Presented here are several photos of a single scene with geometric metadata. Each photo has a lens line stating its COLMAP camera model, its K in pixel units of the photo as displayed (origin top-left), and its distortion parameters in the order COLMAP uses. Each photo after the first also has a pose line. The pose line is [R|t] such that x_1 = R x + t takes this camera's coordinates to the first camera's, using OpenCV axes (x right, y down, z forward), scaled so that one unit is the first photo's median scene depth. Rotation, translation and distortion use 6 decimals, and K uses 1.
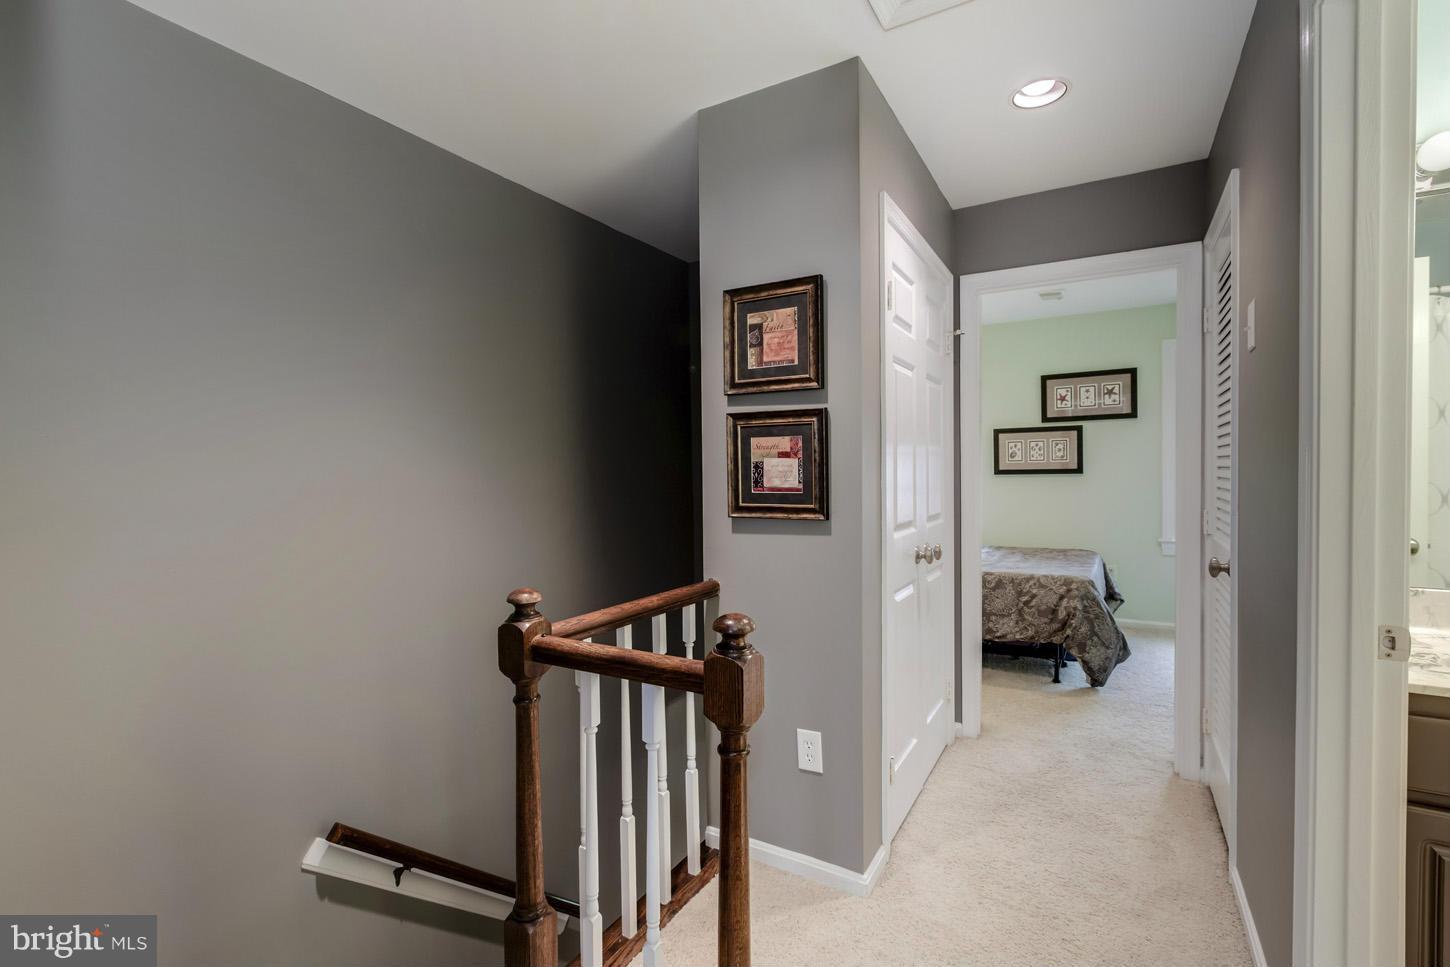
lens RADIAL K [[663.8, 0, 719.8], [0, 663.8, 480.9], [0, 0, 1]] dist [0.000373, -0.000827]
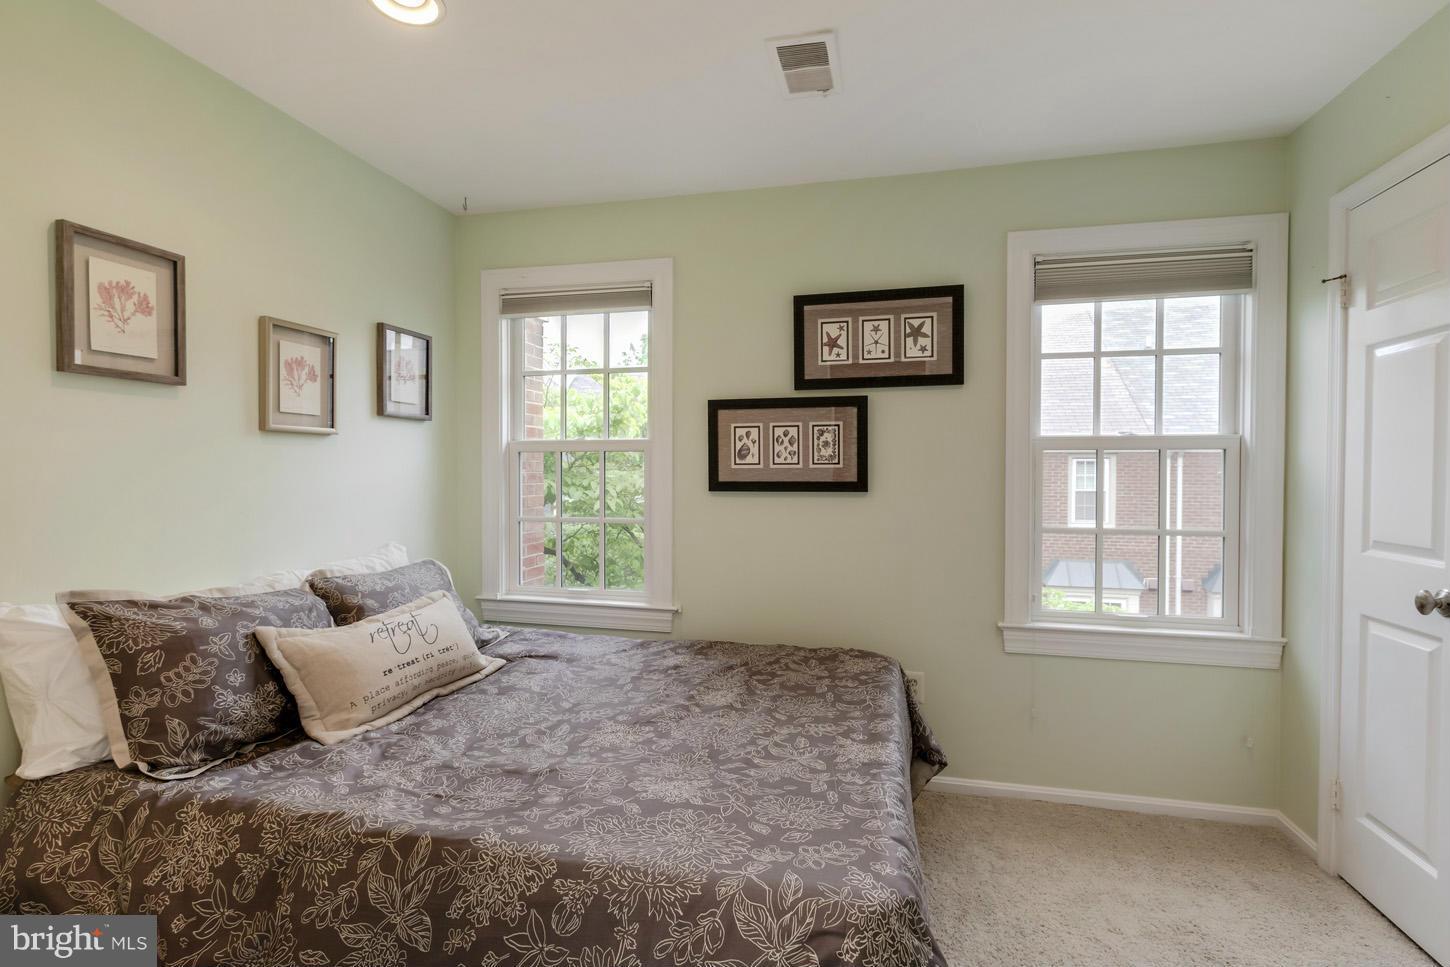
lens RADIAL K [[643.4, 0, 724.2], [0, 643.4, 479.7], [0, 0, 1]] dist [0.000431, 0.000147]
pose [[0.957639, 0.006729, 0.287894, 0.304464], [-0.004839, 0.999962, -0.007273, -0.015967], [-0.287932, 0.005572, 0.957635, 0.568378]]
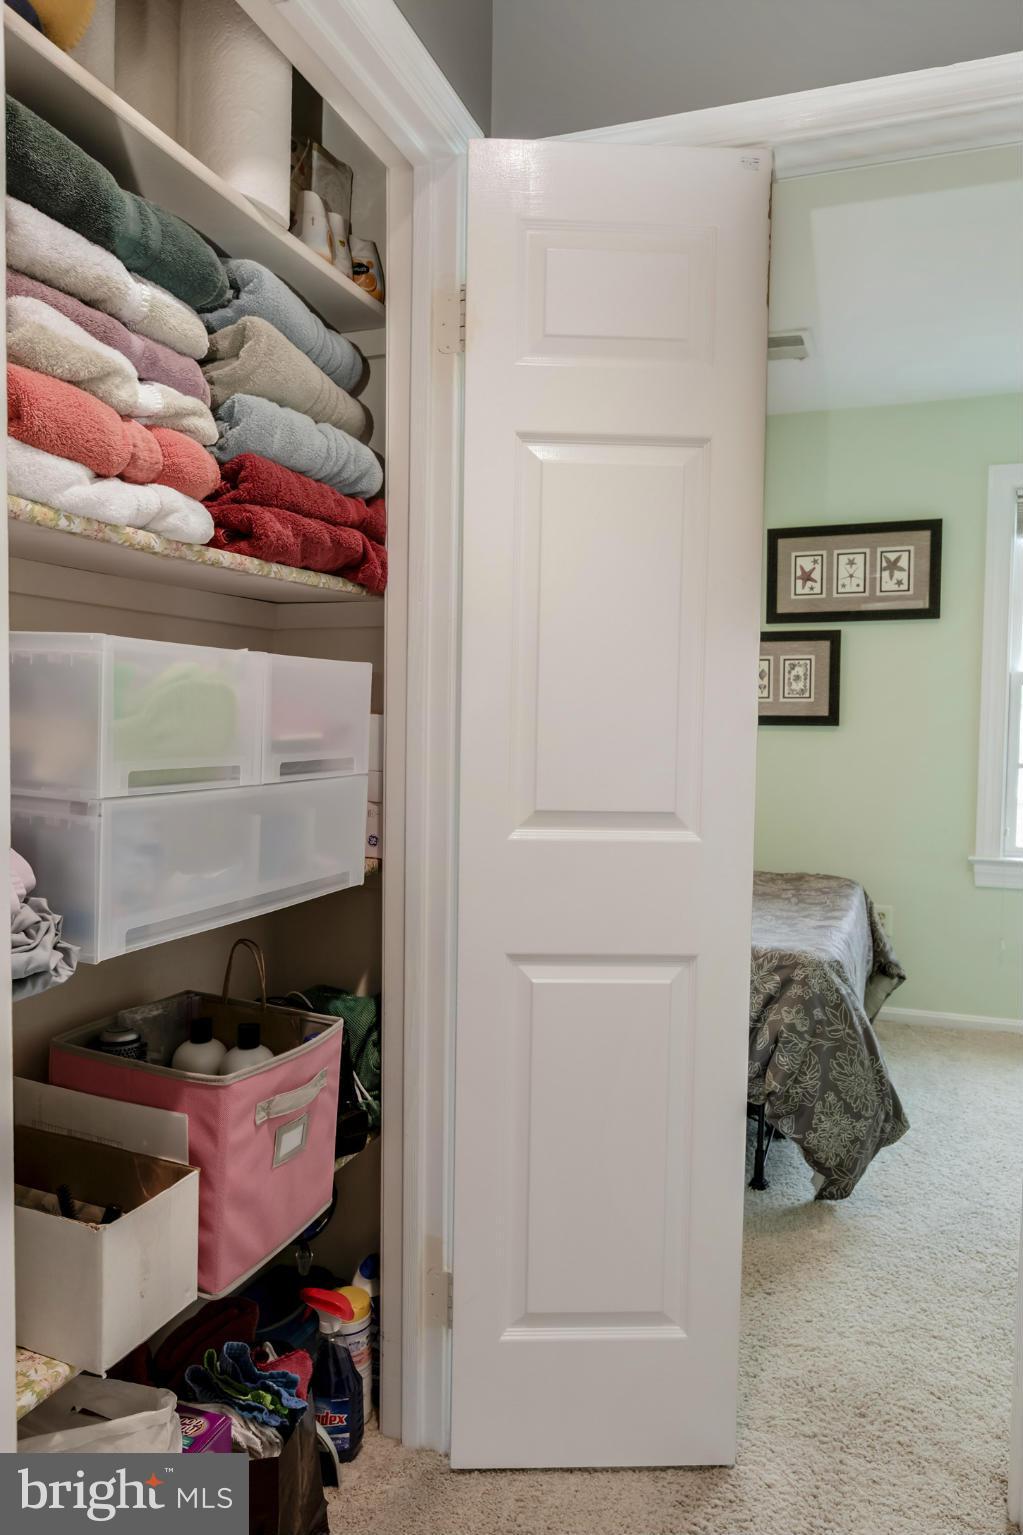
lens RADIAL K [[1081.0, 0, 490.0], [0, 1081.0, 765.3], [0, 0, 1]] dist [-0.002188, -0.001702]
pose [[0.986618, 0.013622, 0.162481, 0.150994], [-0.017976, 0.999517, 0.025359, 0.003438], [-0.162057, -0.027940, 0.986386, 0.228393]]
